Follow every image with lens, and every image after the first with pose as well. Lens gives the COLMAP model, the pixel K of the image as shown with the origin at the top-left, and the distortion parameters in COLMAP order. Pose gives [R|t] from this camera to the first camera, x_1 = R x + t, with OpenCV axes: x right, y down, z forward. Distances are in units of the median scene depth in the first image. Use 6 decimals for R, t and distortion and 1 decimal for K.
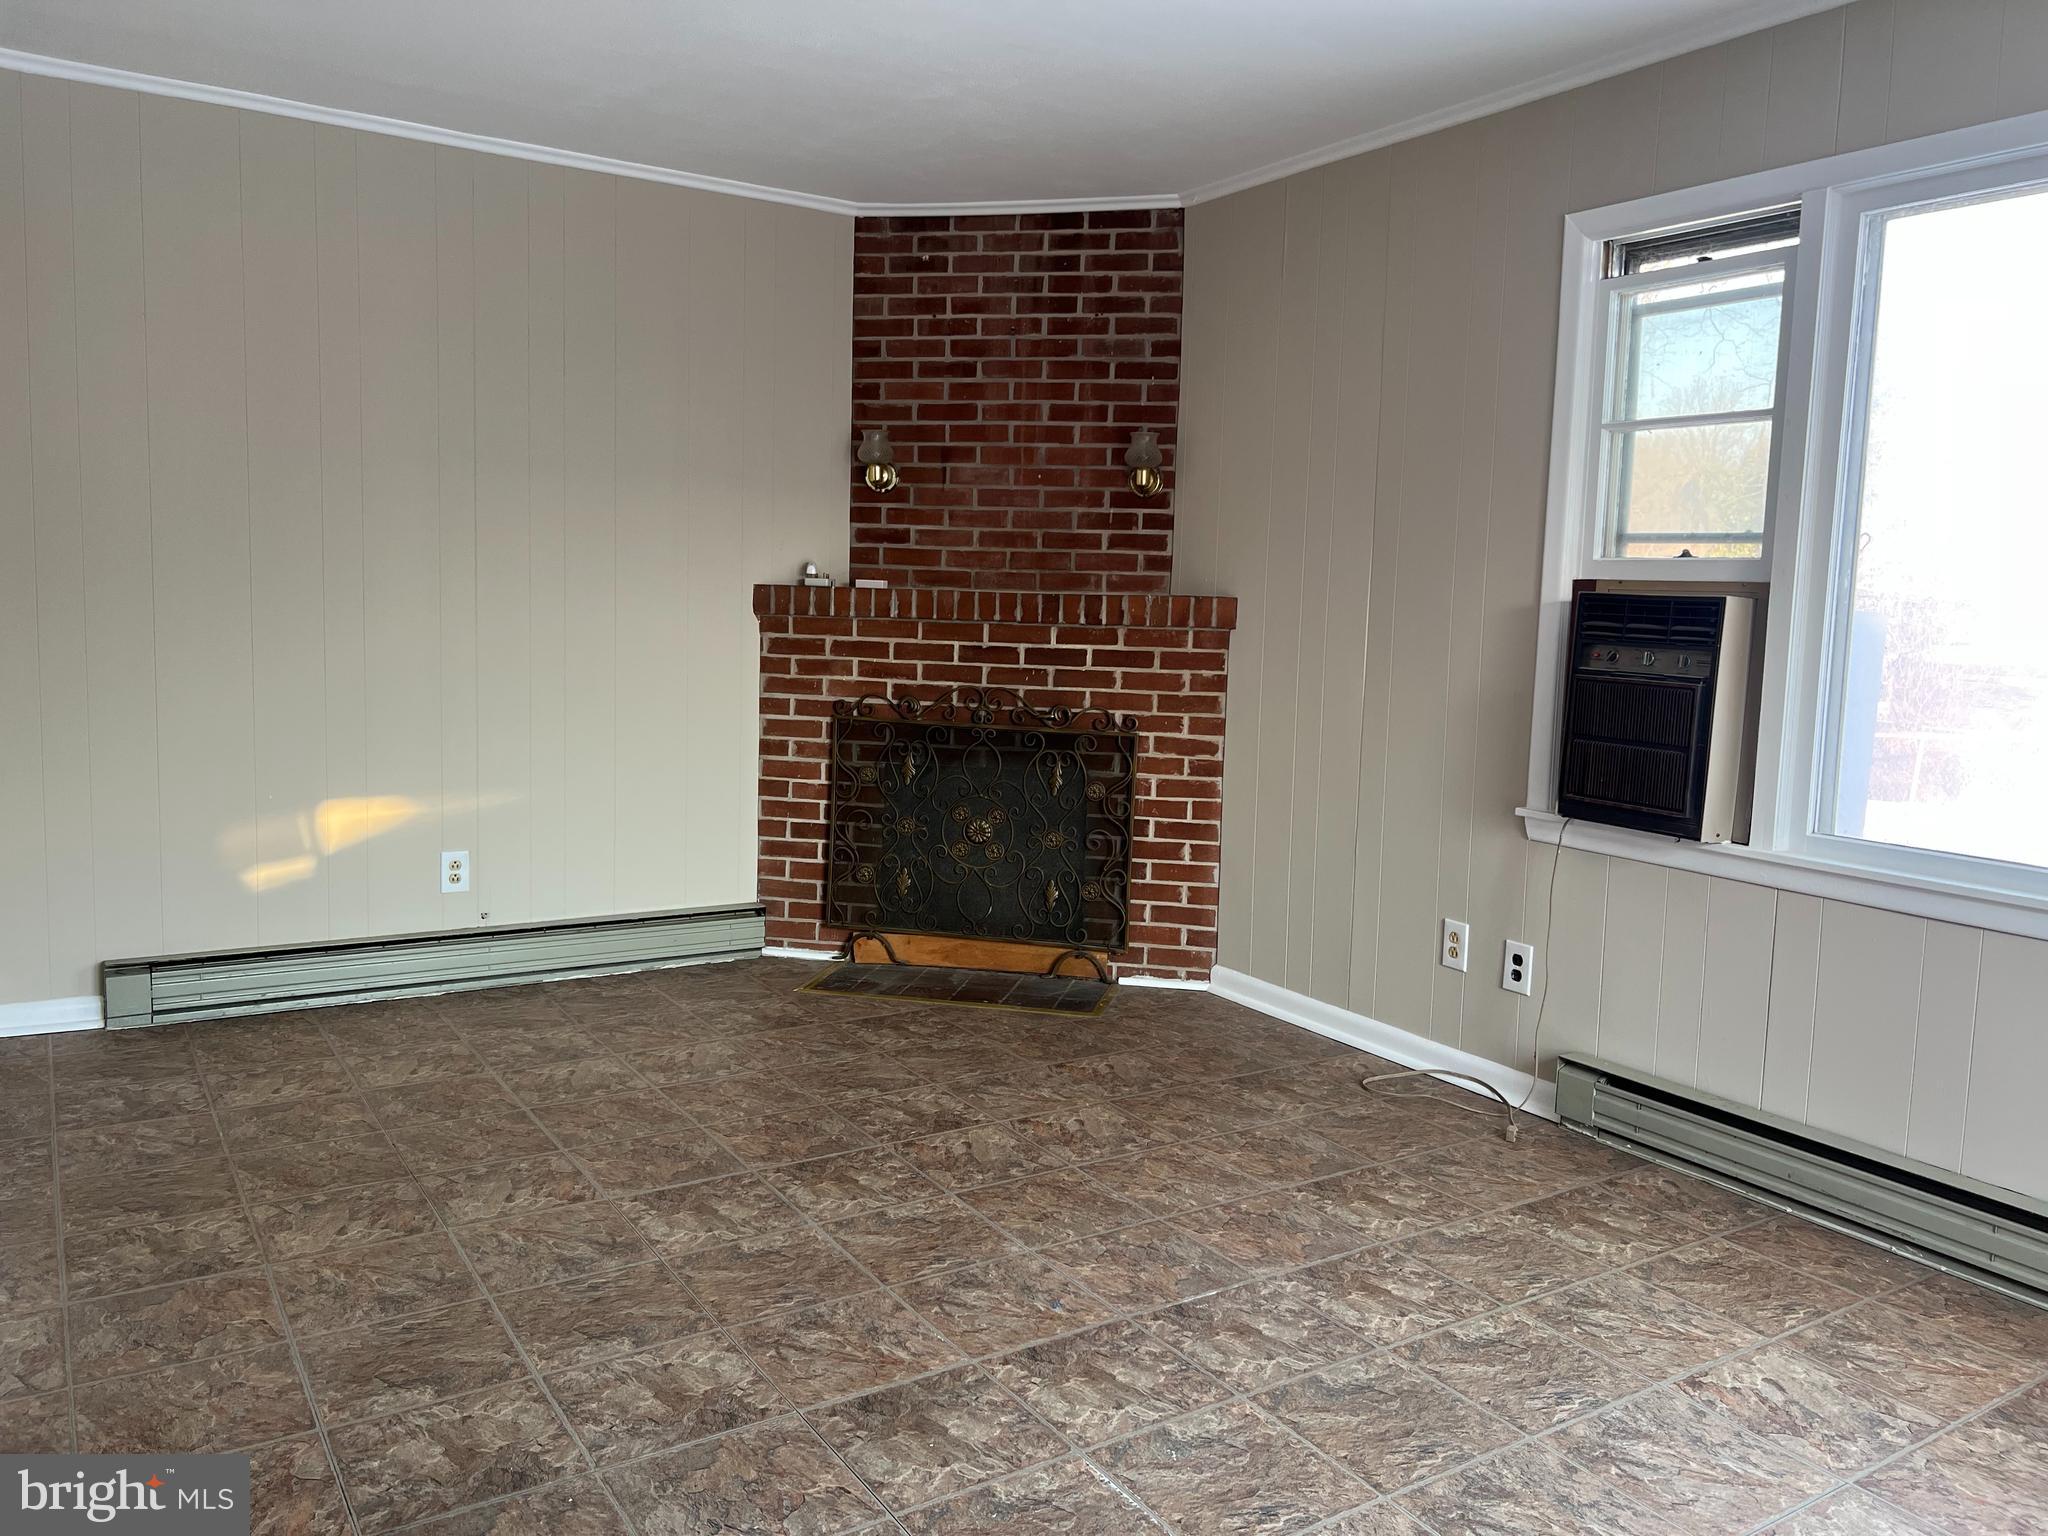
lens RADIAL K [[1541.2, 0, 1033.6], [0, 1541.2, 752.1], [0, 0, 1]] dist [0.066981, -0.073836]
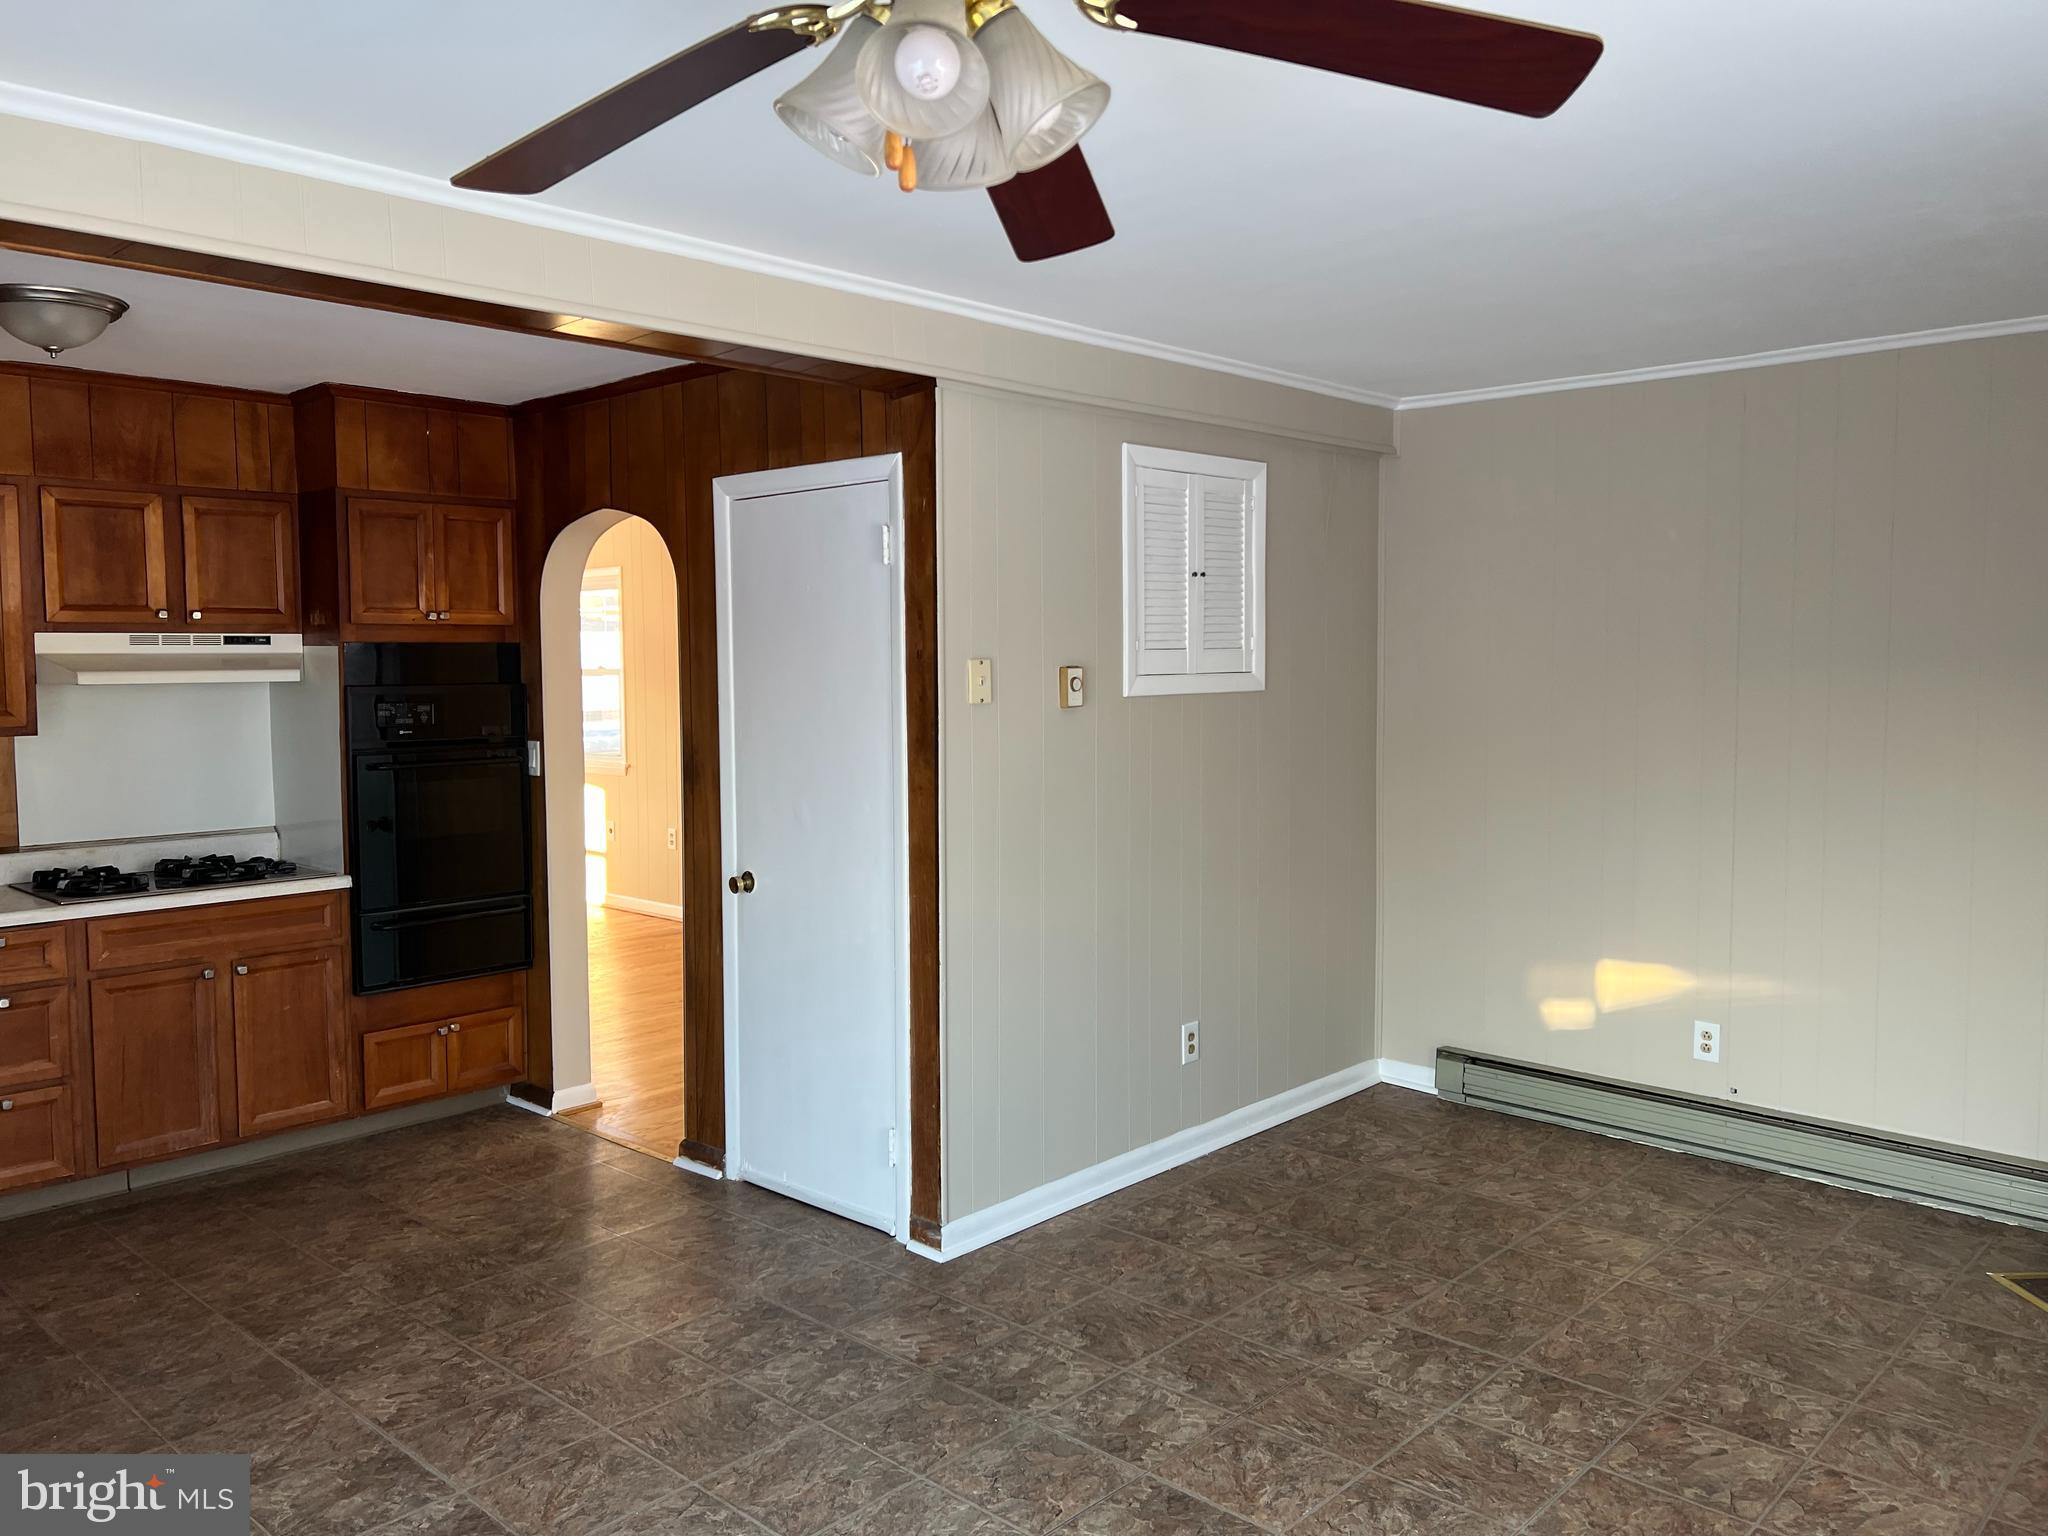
lens RADIAL K [[1541.2, 0, 1033.6], [0, 1541.2, 752.1], [0, 0, 1]] dist [0.066981, -0.073836]
pose [[0.247057, 0.032100, -0.968469, 0.695338], [-0.093954, 0.995536, 0.009030, -0.111304], [0.964435, 0.088761, 0.248970, 0.360020]]
